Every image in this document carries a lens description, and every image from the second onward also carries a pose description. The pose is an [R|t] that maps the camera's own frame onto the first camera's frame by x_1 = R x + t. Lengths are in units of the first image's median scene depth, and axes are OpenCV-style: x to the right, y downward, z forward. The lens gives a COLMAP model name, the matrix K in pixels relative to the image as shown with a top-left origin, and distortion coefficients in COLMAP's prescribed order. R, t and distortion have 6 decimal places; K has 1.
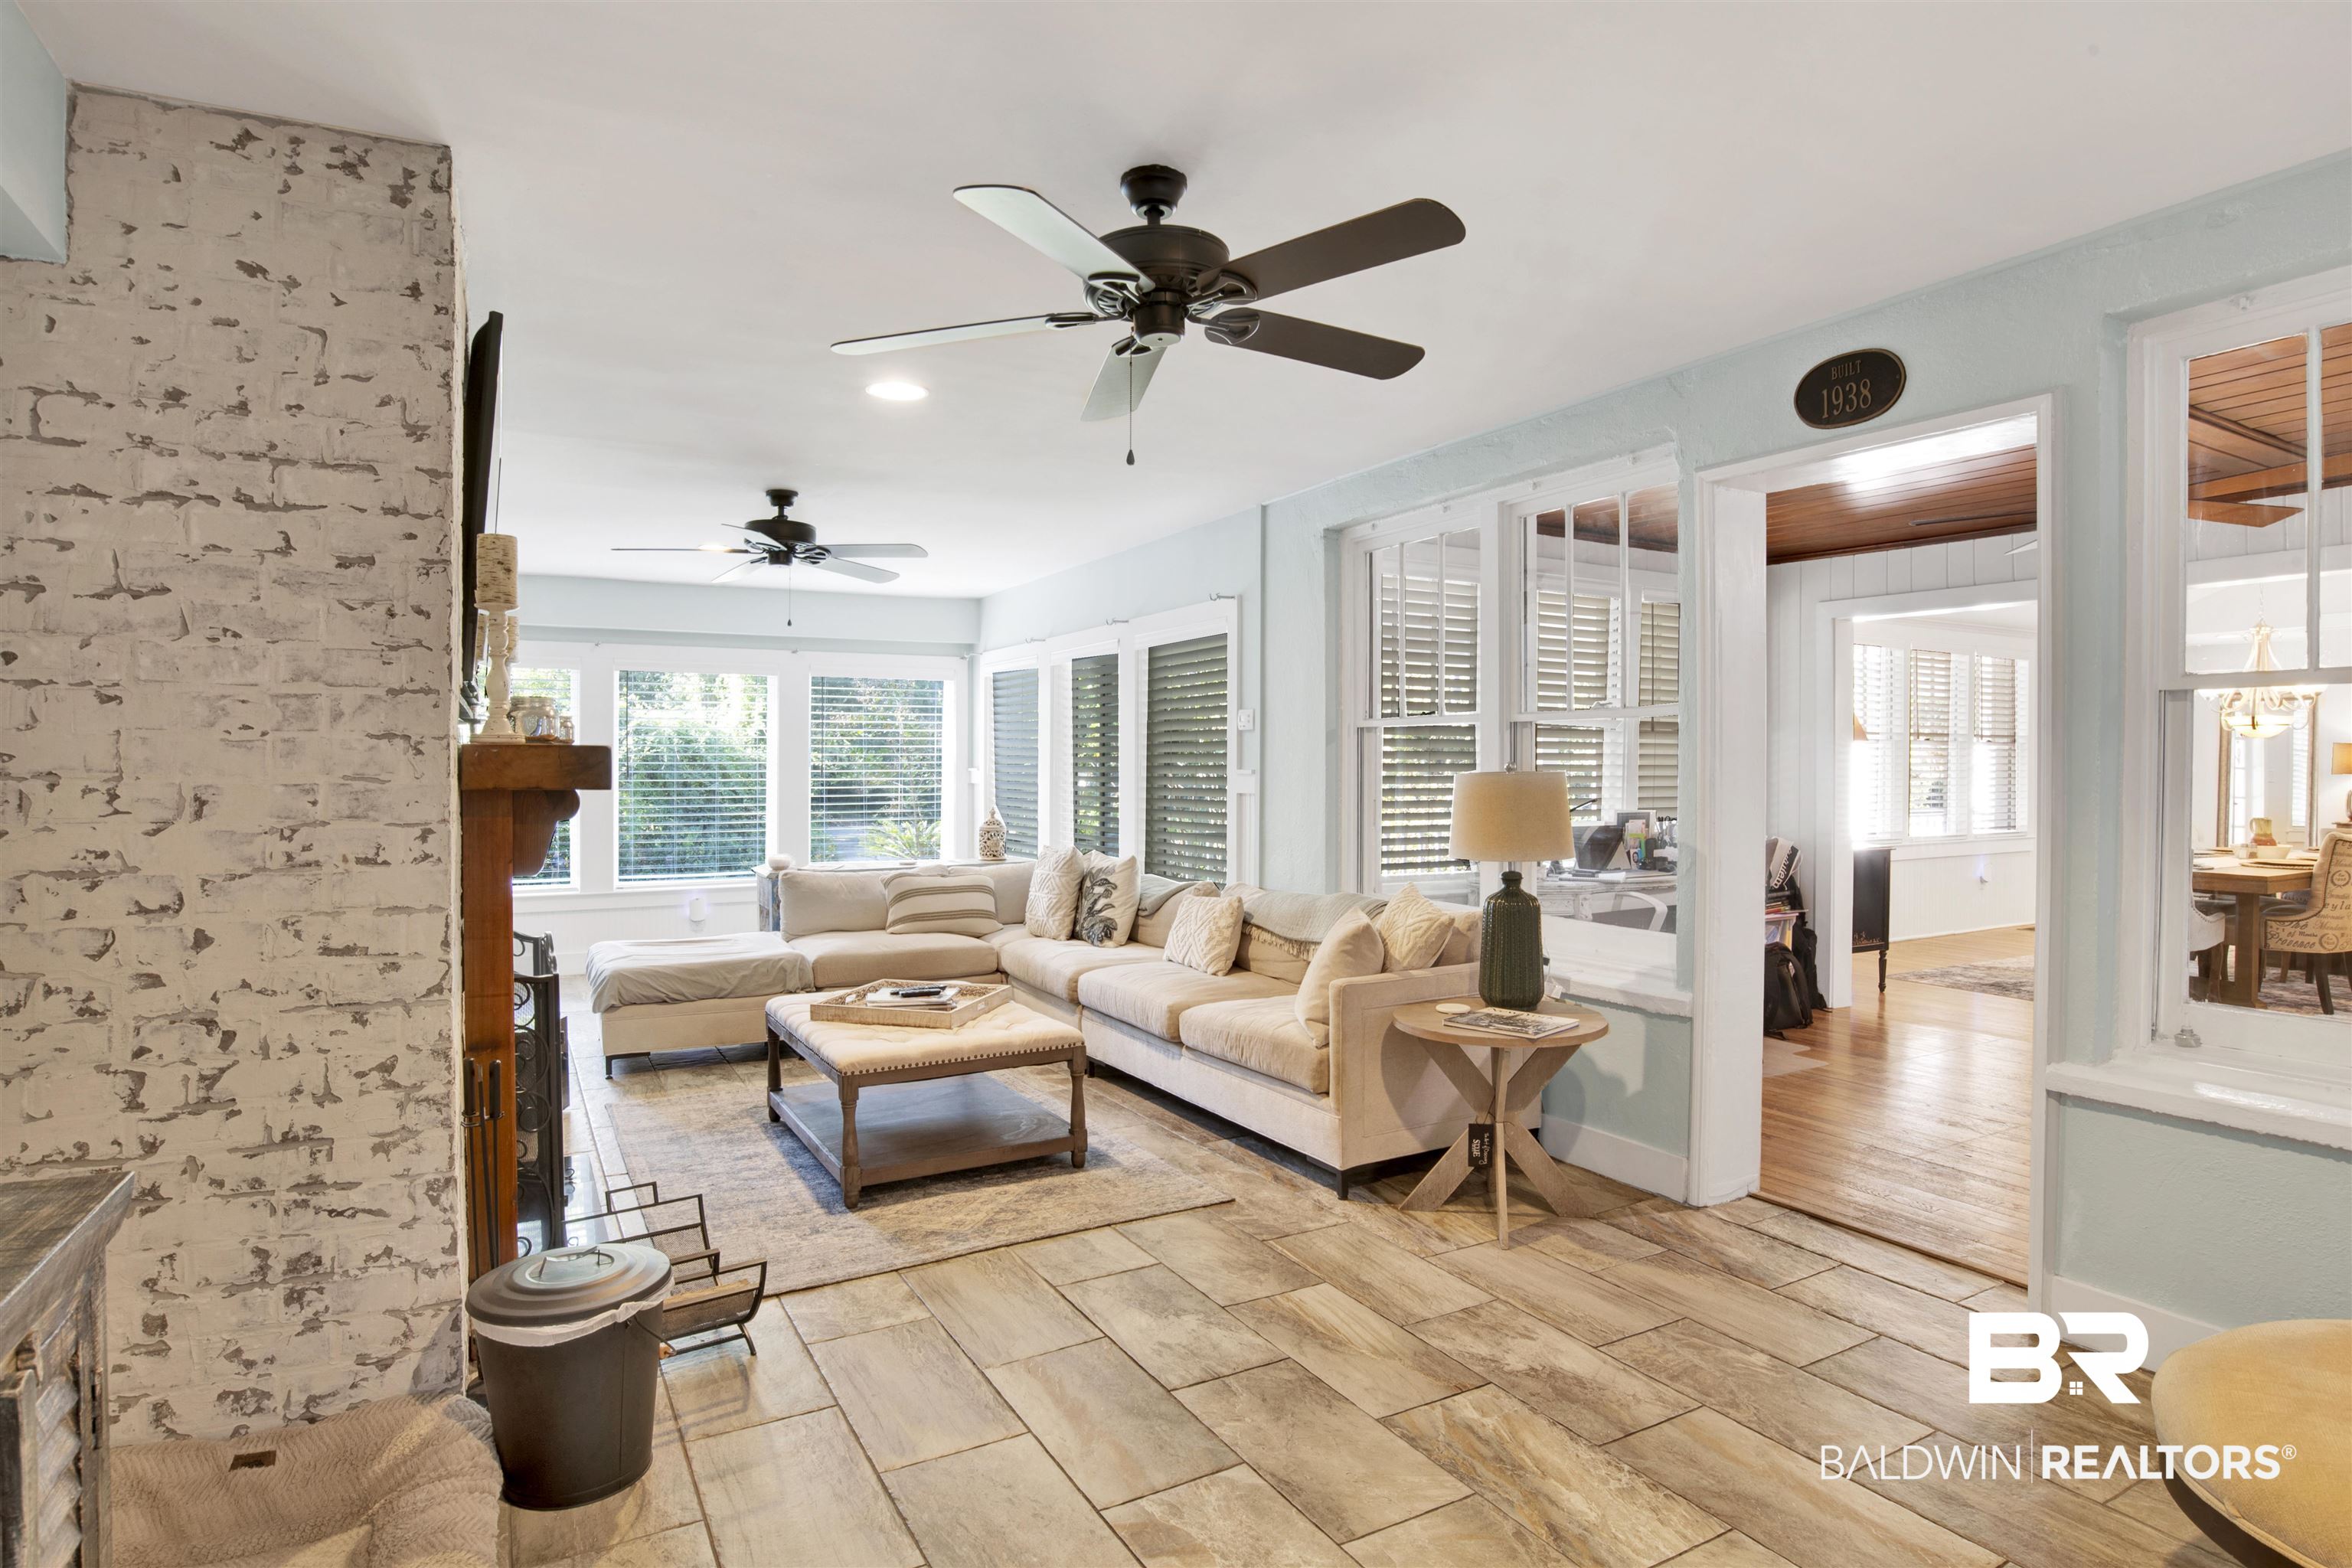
lens RADIAL K [[1261.8, 0, 1179.8], [0, 1261.8, 778.3], [0, 0, 1]] dist [-0.047744, -0.000203]
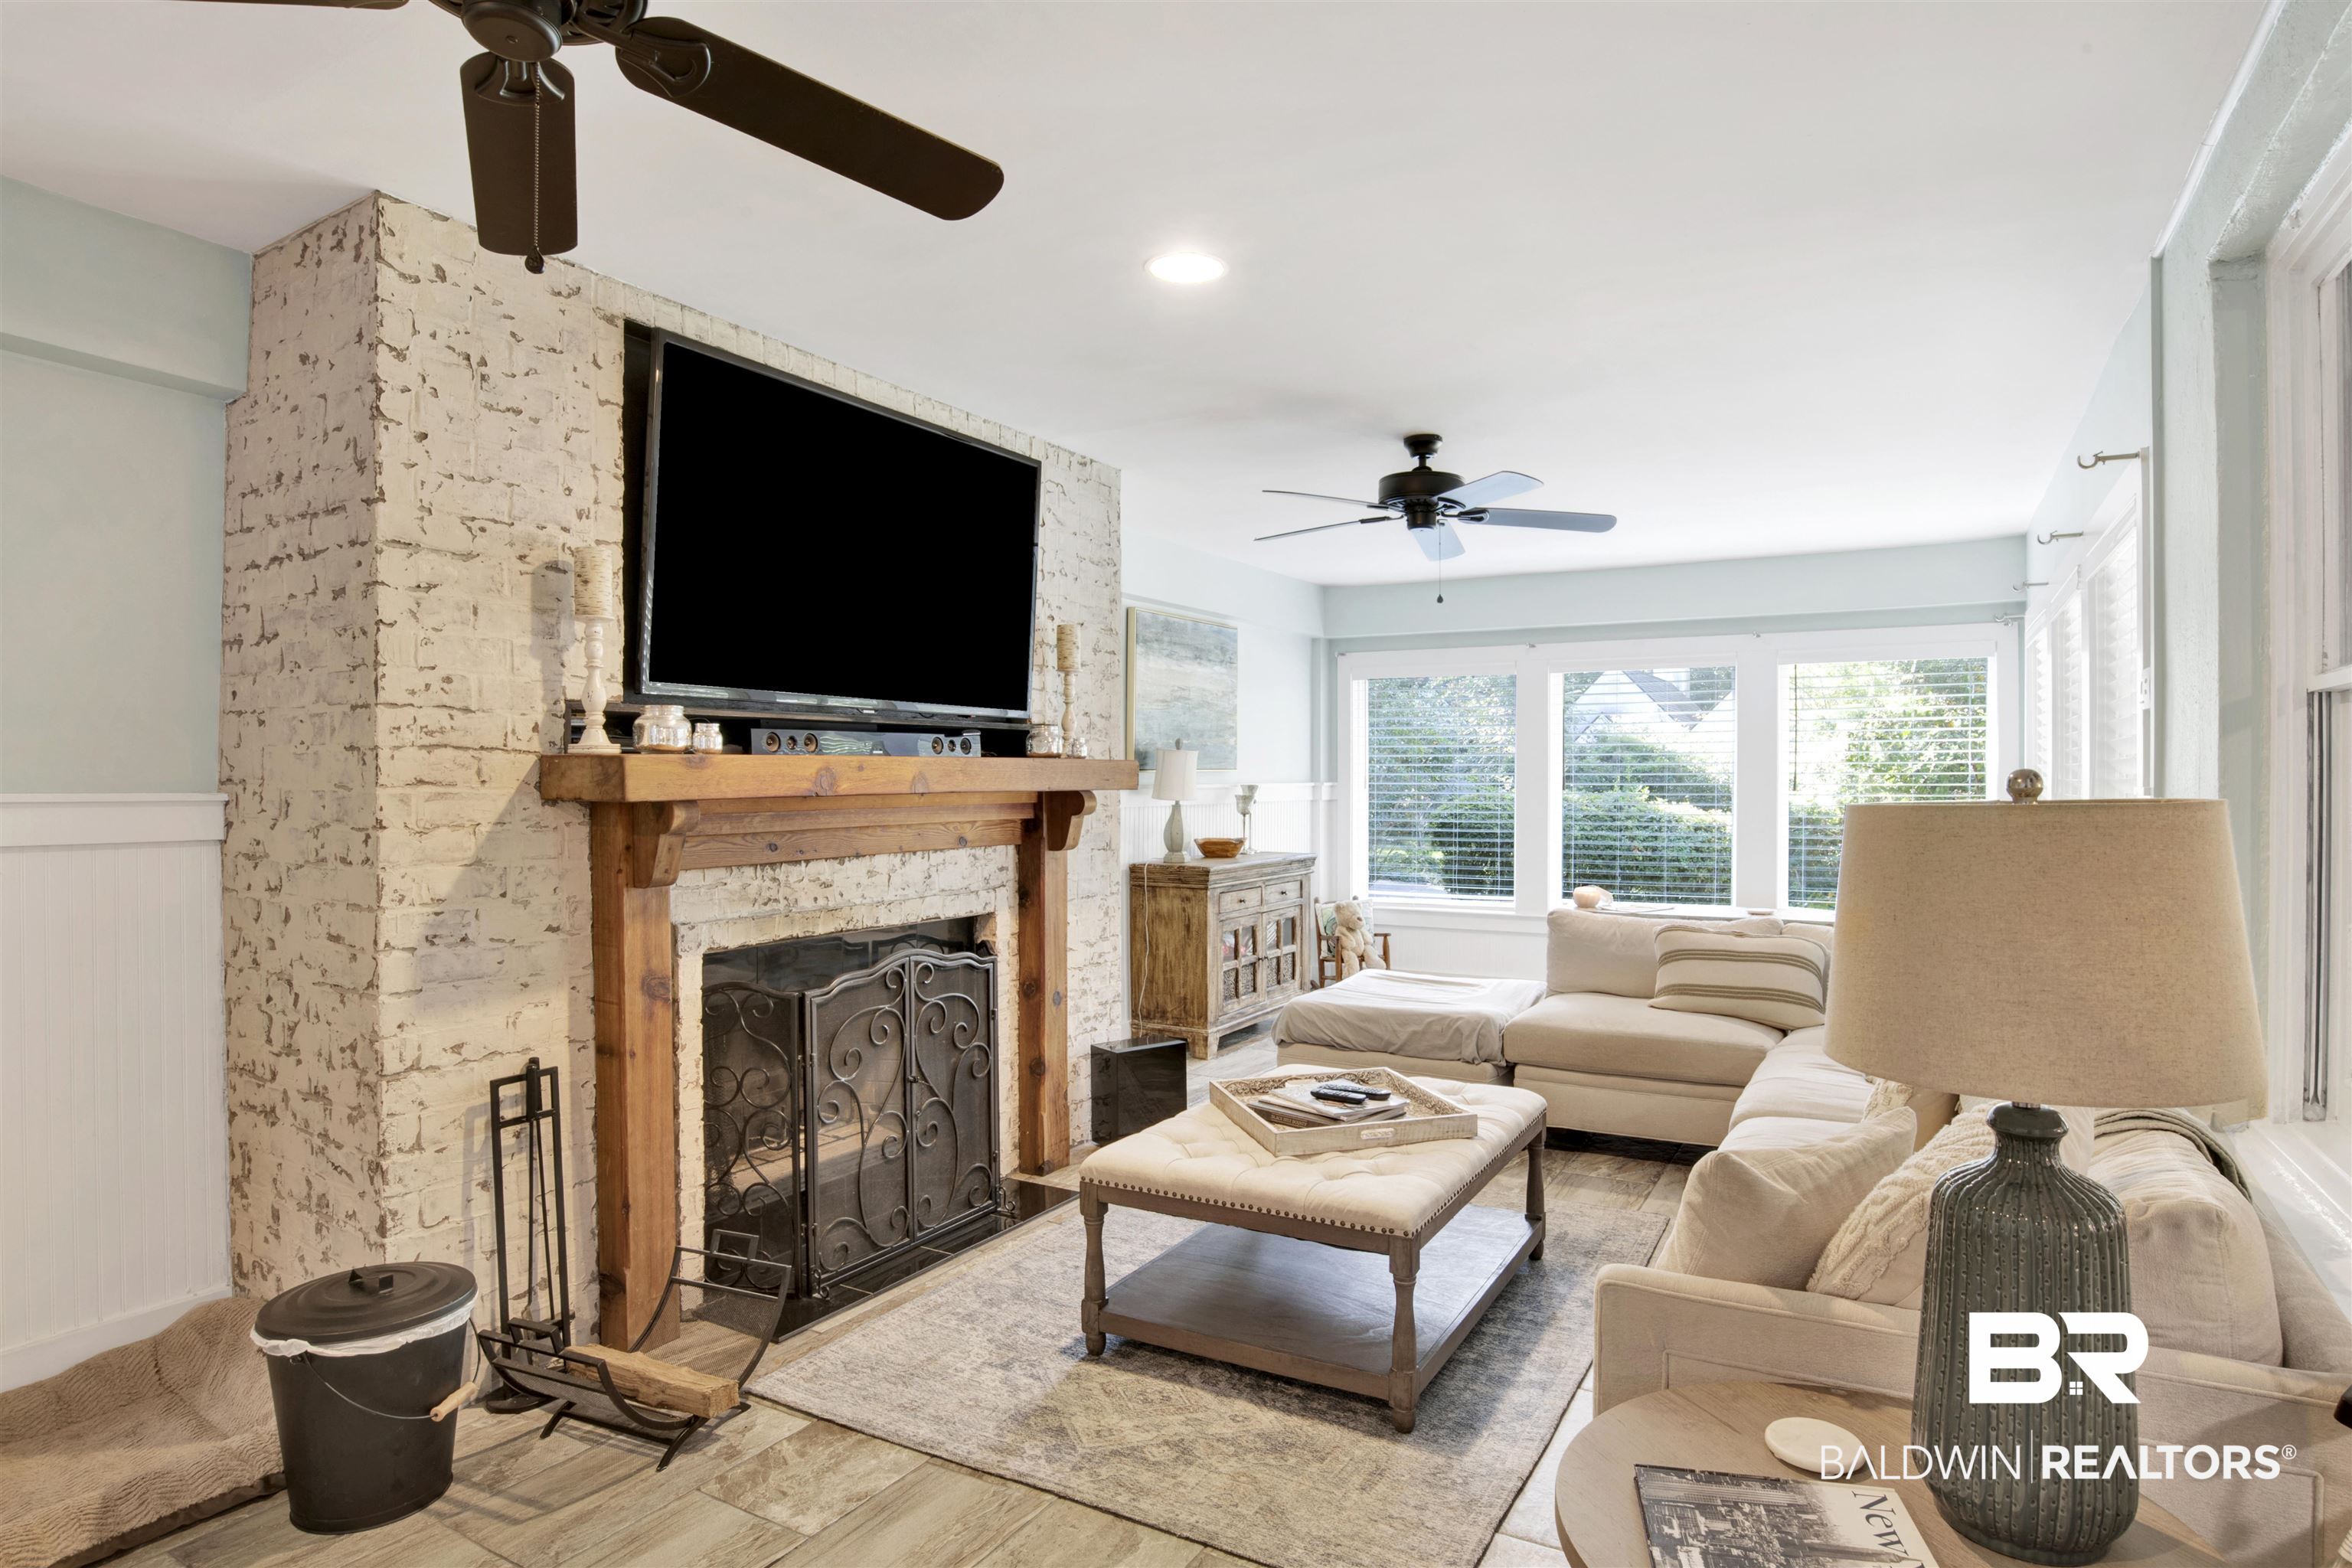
lens RADIAL K [[1261.8, 0, 1186.6], [0, 1261.8, 789.9], [0, 0, 1]] dist [-0.047744, -0.000203]
pose [[0.521693, 0.010427, -0.853069, 0.407068], [-0.011916, 0.999917, 0.004935, -0.006261], [0.853050, 0.007591, 0.521774, 0.631291]]
